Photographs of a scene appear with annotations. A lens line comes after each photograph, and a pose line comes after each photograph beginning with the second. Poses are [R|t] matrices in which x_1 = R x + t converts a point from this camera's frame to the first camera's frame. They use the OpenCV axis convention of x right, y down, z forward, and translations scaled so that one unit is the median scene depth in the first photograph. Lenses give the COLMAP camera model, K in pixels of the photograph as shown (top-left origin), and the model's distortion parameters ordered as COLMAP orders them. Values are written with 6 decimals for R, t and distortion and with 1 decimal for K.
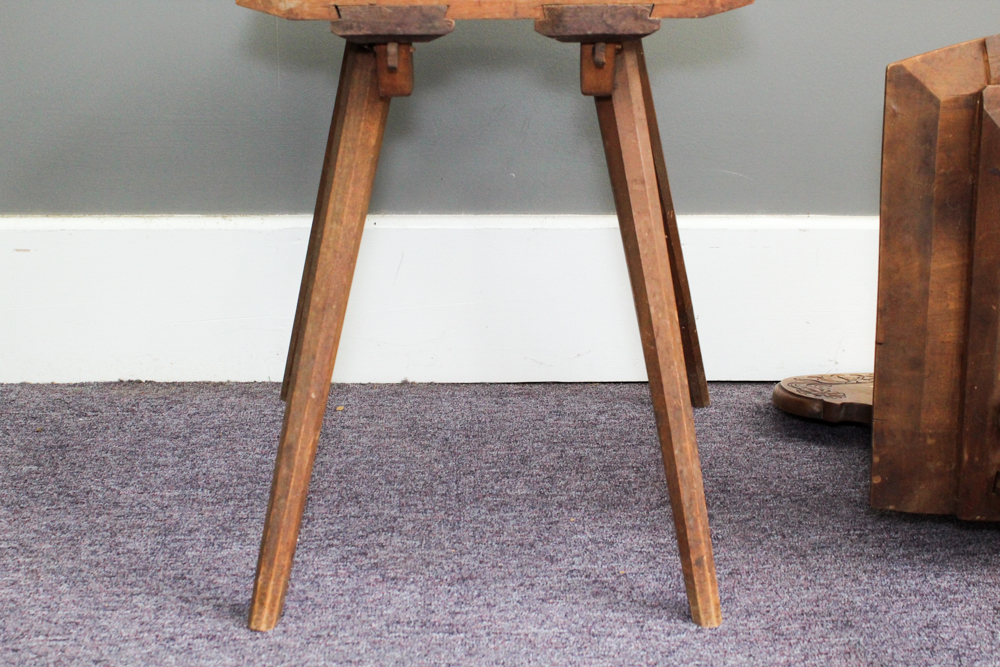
lens RADIAL K [[1363.1, 0, 495.5], [0, 1363.1, 332.4], [0, 0, 1]] dist [-0.078063, 0.111681]
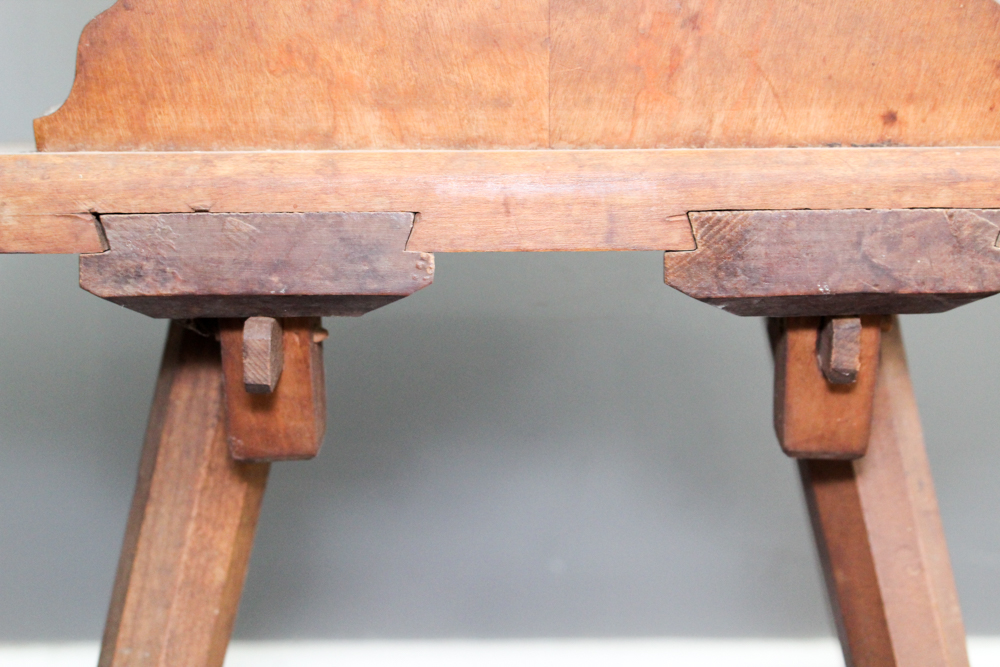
lens RADIAL K [[1756.9, 0, 500.0], [0, 1756.9, 333.5], [0, 0, 1]] dist [-0.003943, 0.004275]
pose [[0.999999, -0.000322, -0.001292, -0.011613], [0.000069, 0.981605, -0.190922, -0.111179], [0.001330, 0.190922, 0.981604, 0.503576]]
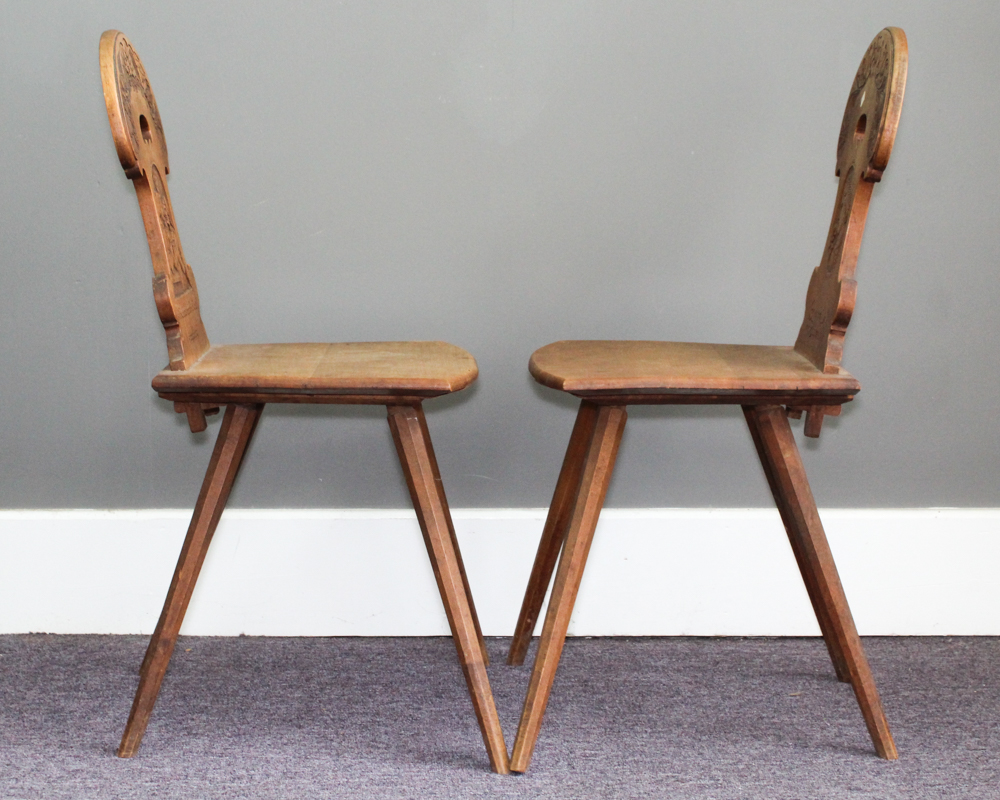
lens RADIAL K [[1949.9, 0, 425.5], [0, 1949.9, 401.8], [0, 0, 1]] dist [-0.041856, 0.111737]
pose [[0.996987, -0.006586, -0.077283, 0.388454], [-0.005569, 0.987738, -0.156018, 0.159850], [0.077363, 0.155979, 0.984726, -1.330358]]
